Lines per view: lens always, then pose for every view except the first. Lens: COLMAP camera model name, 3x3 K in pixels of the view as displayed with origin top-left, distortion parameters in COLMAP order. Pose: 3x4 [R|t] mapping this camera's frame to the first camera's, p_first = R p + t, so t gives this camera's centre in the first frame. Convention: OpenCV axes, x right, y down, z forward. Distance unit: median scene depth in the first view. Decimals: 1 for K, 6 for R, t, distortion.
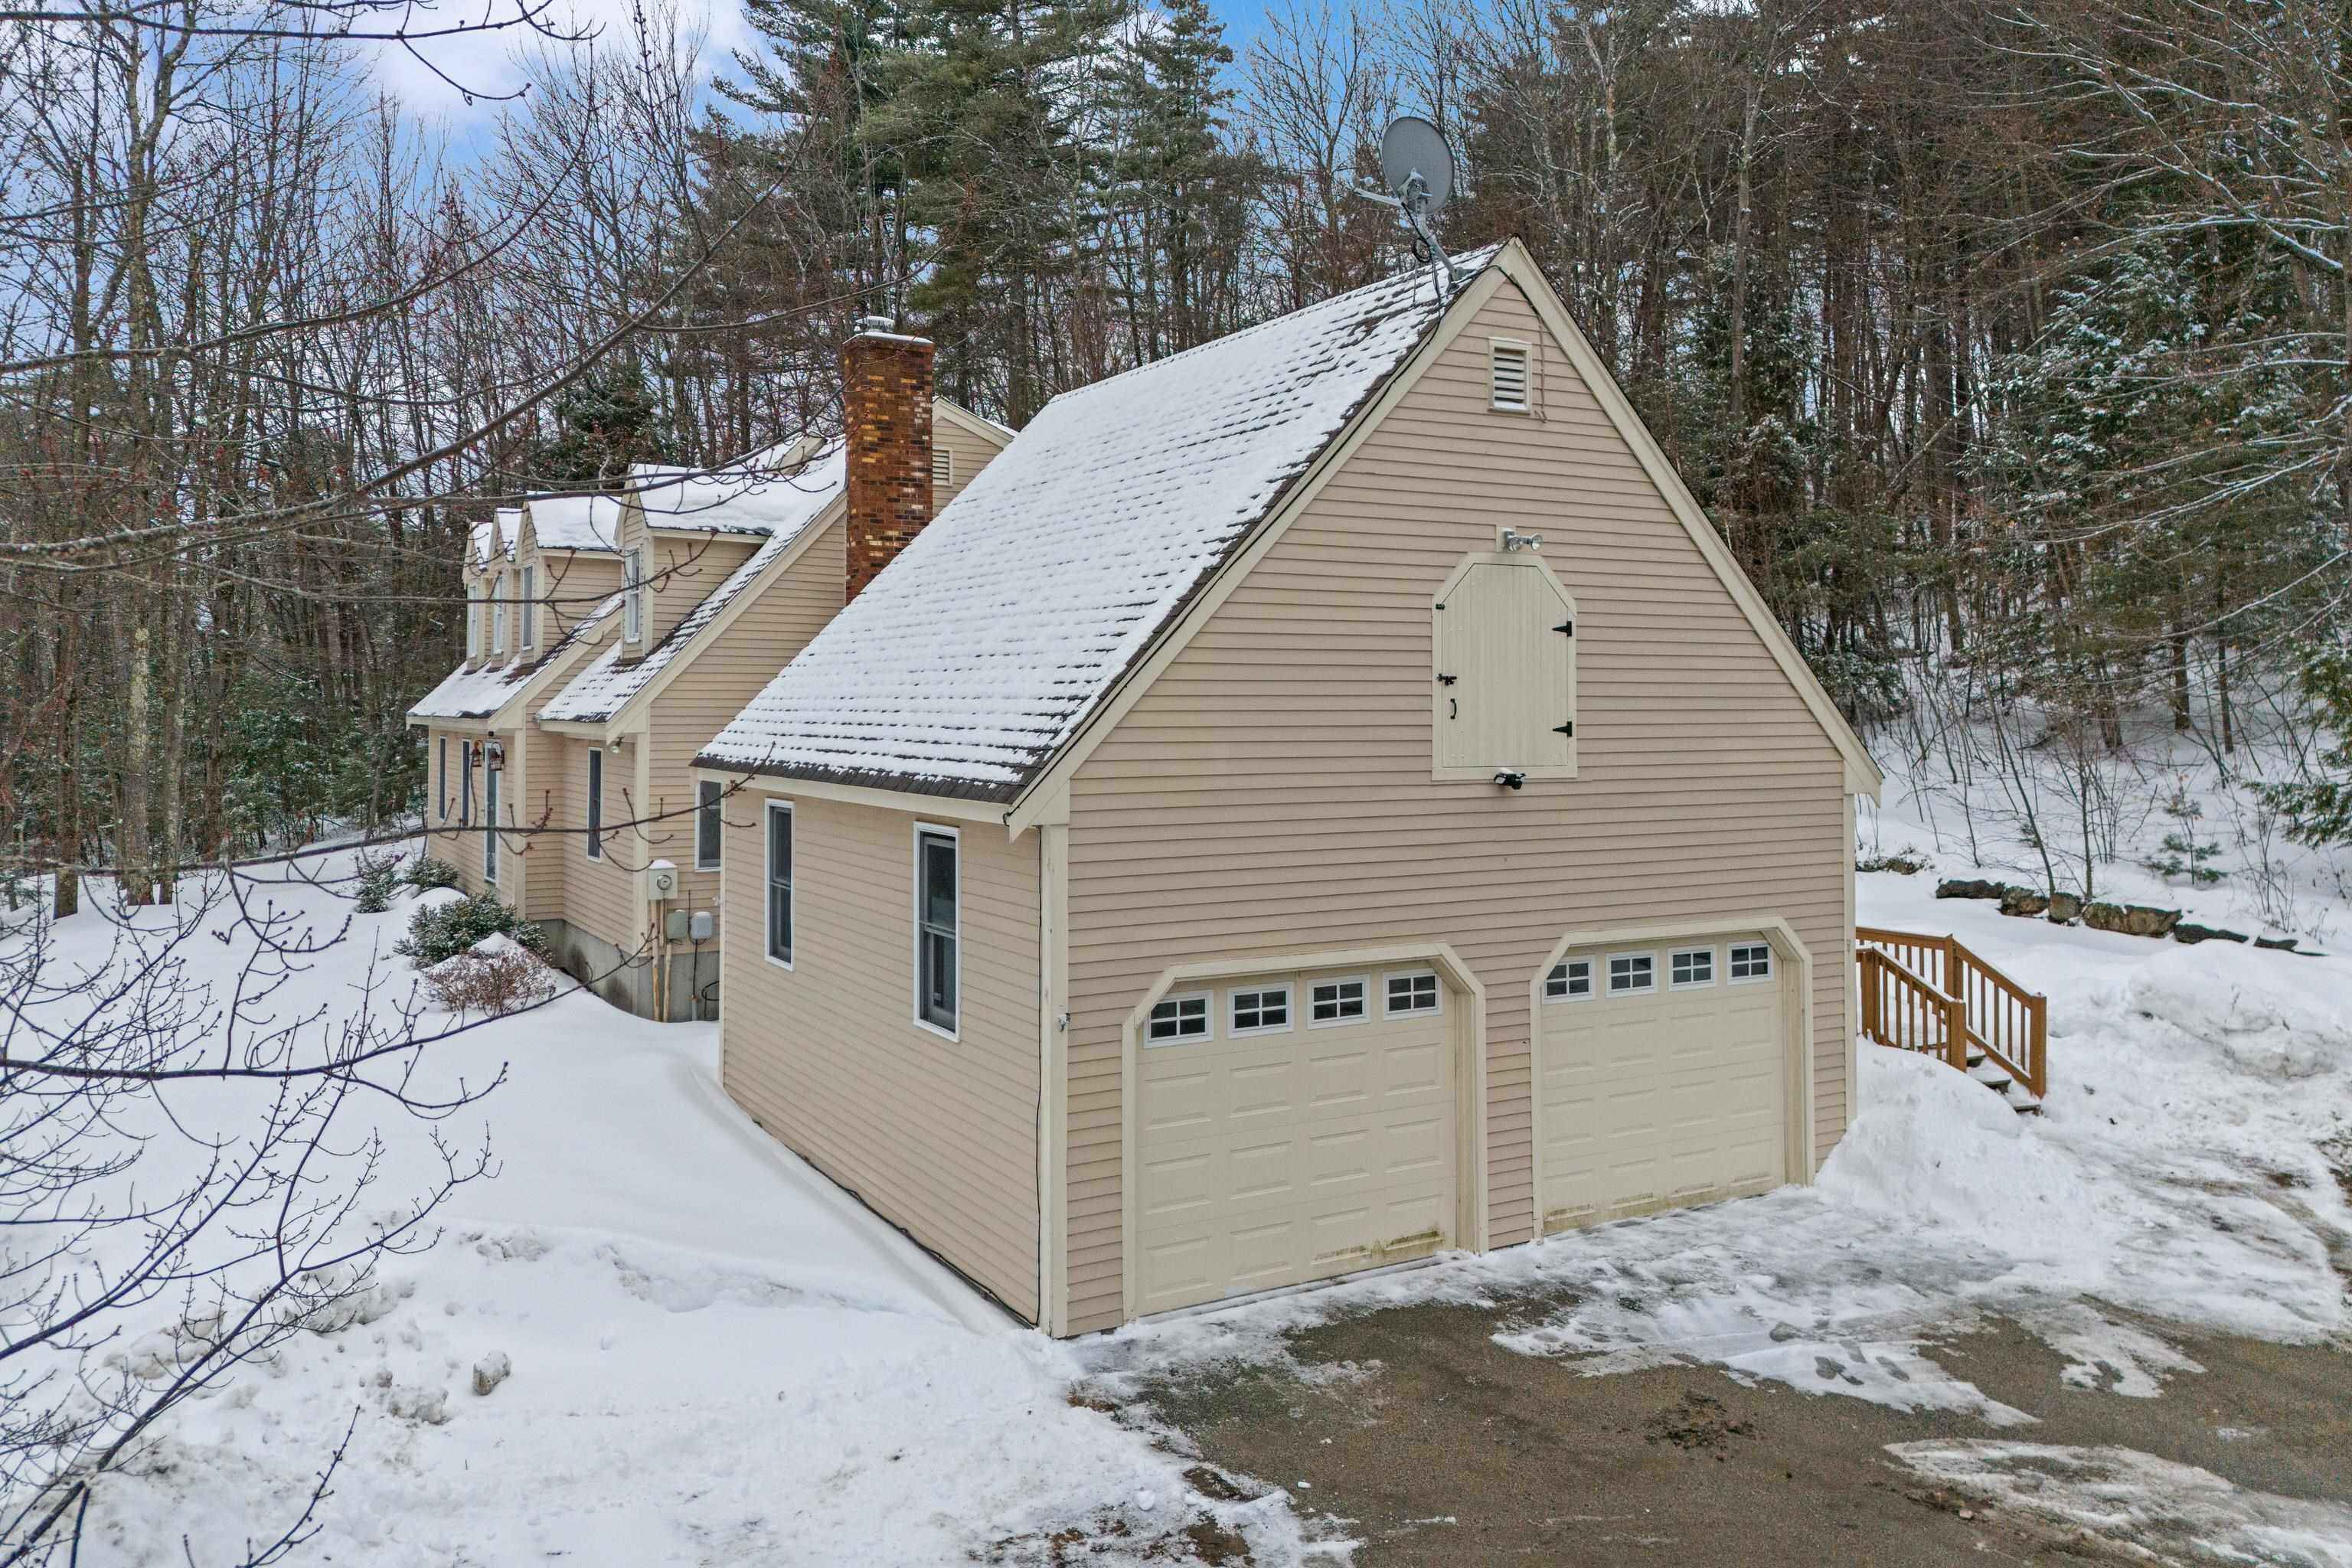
lens RADIAL K [[1765.9, 0, 1112.1], [0, 1765.9, 712.5], [0, 0, 1]] dist [0.046413, -0.010985]
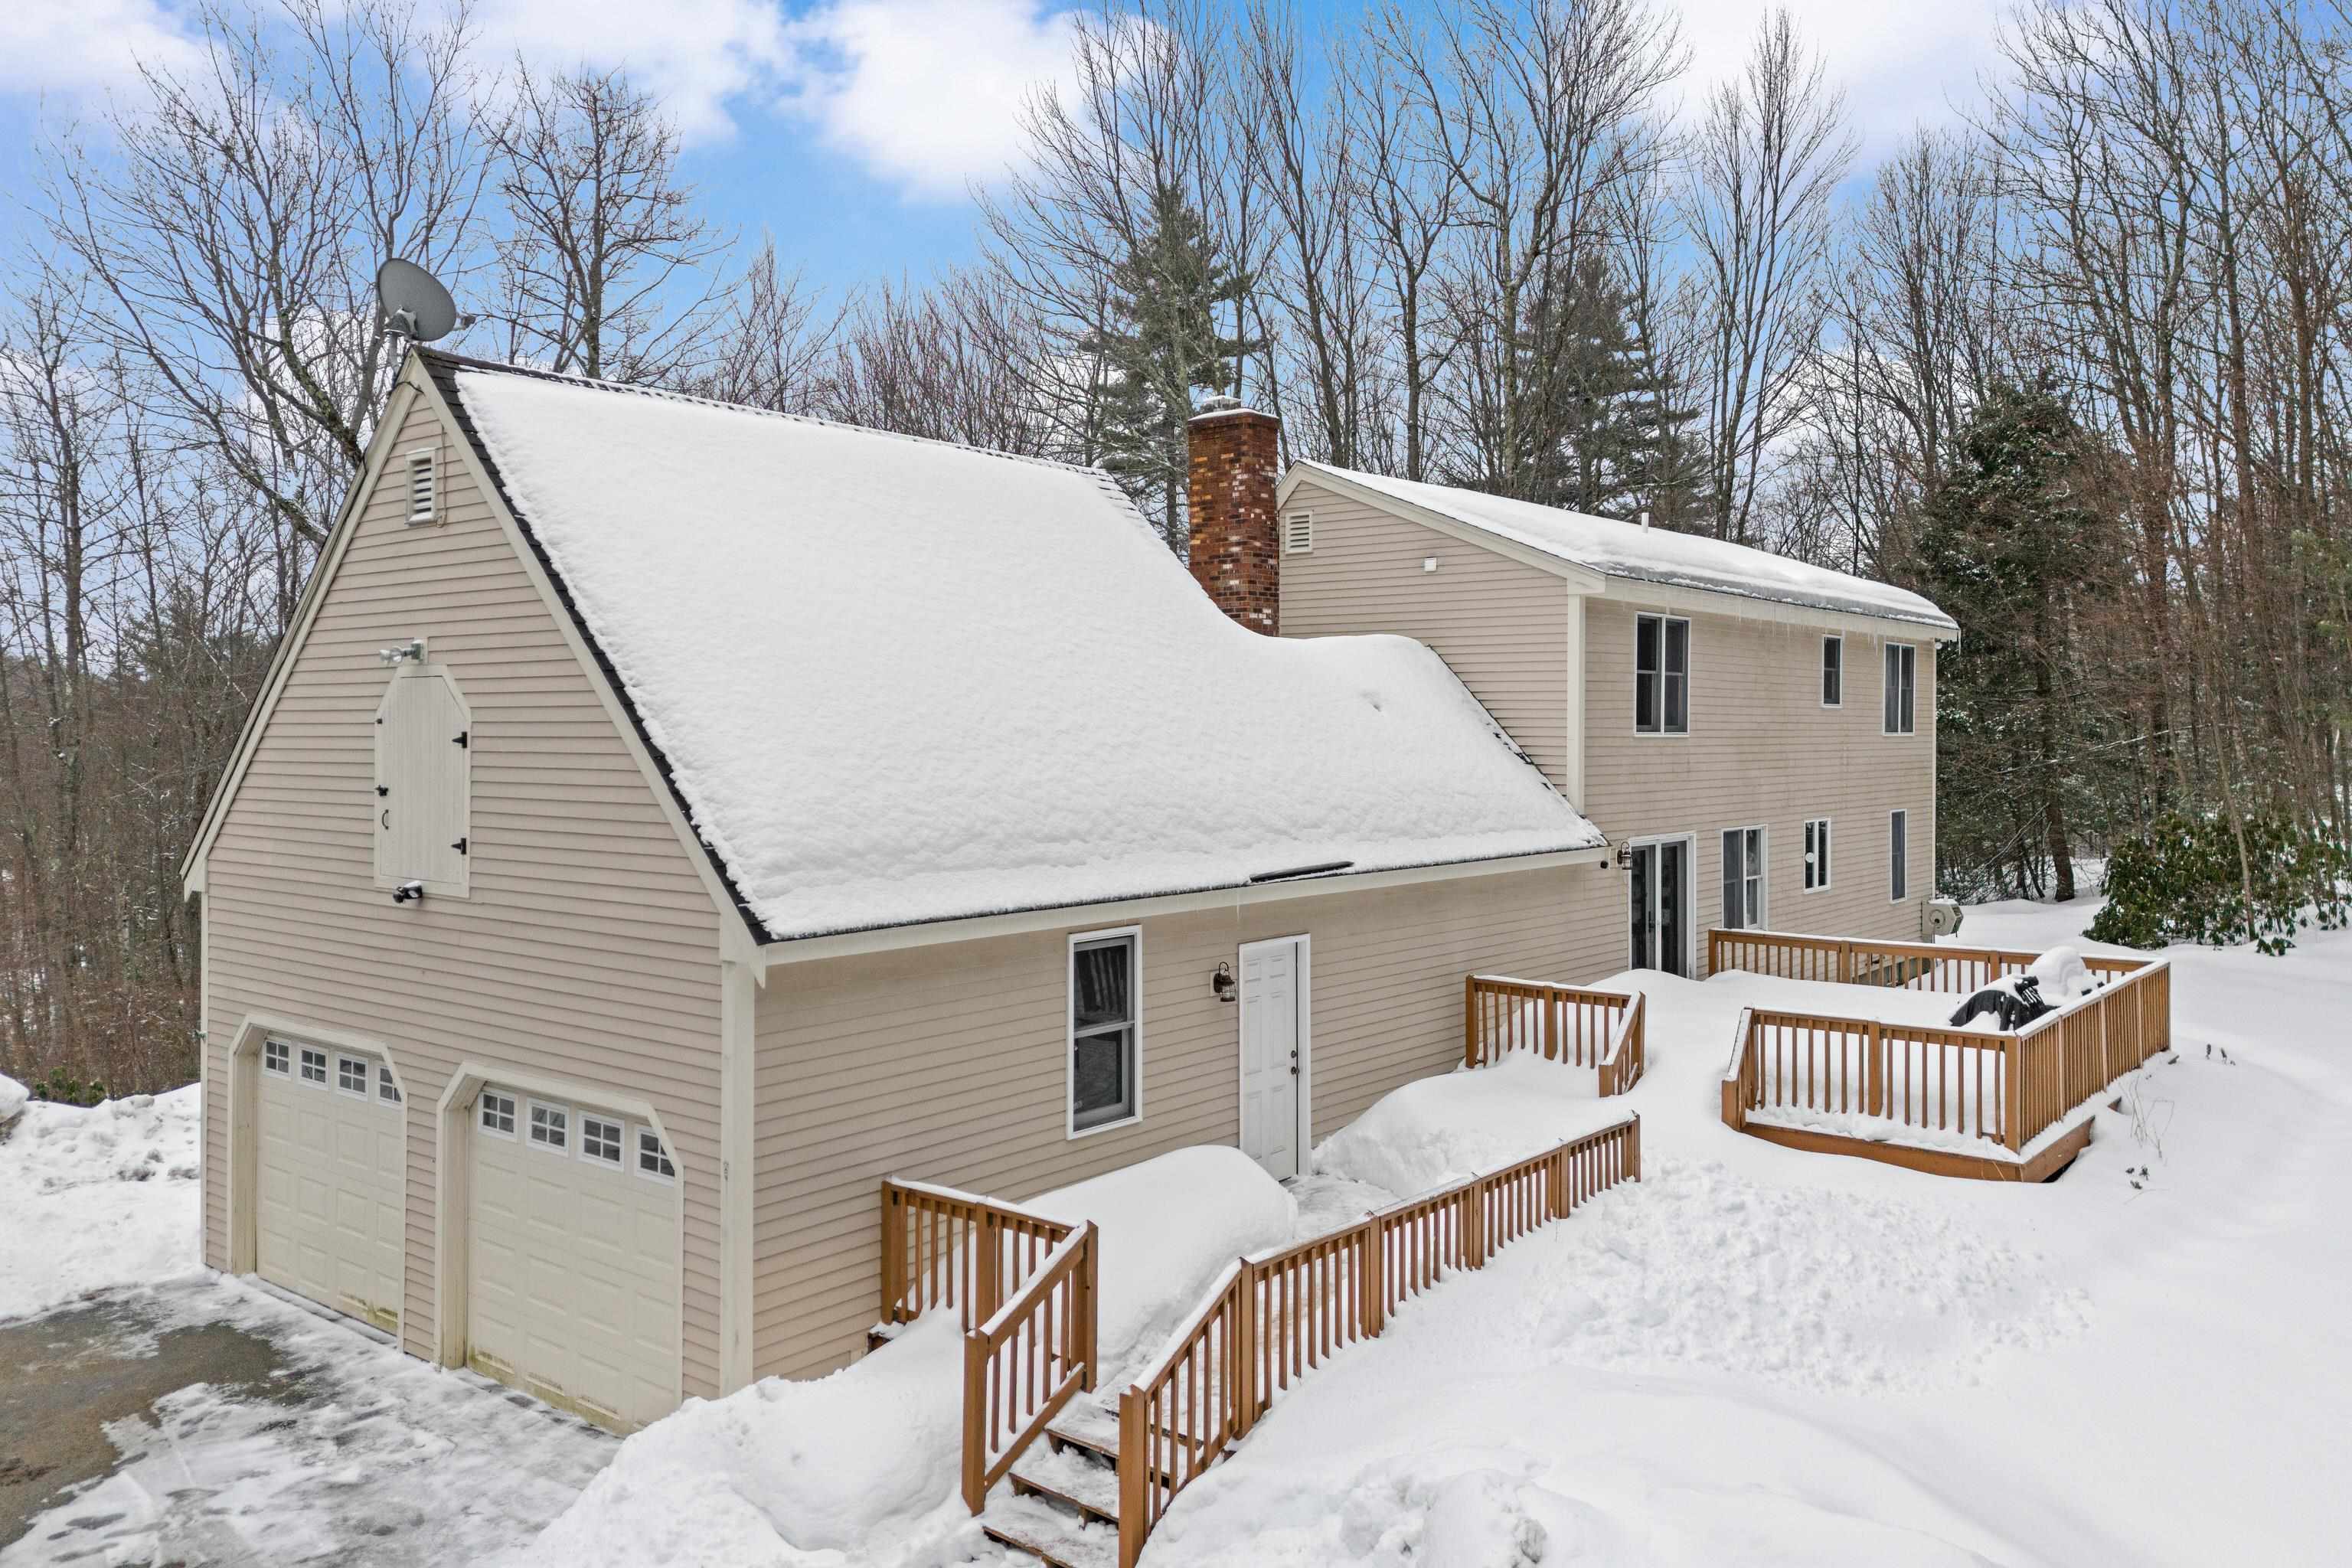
lens RADIAL K [[1765.9, 0, 1172.9], [0, 1765.9, 767.5], [0, 0, 1]] dist [0.046413, -0.010985]
pose [[0.339324, 0.018876, -0.940480, 1.390562], [-0.006607, 0.999822, 0.017683, -0.056358], [0.940647, 0.000214, 0.339388, 1.123677]]
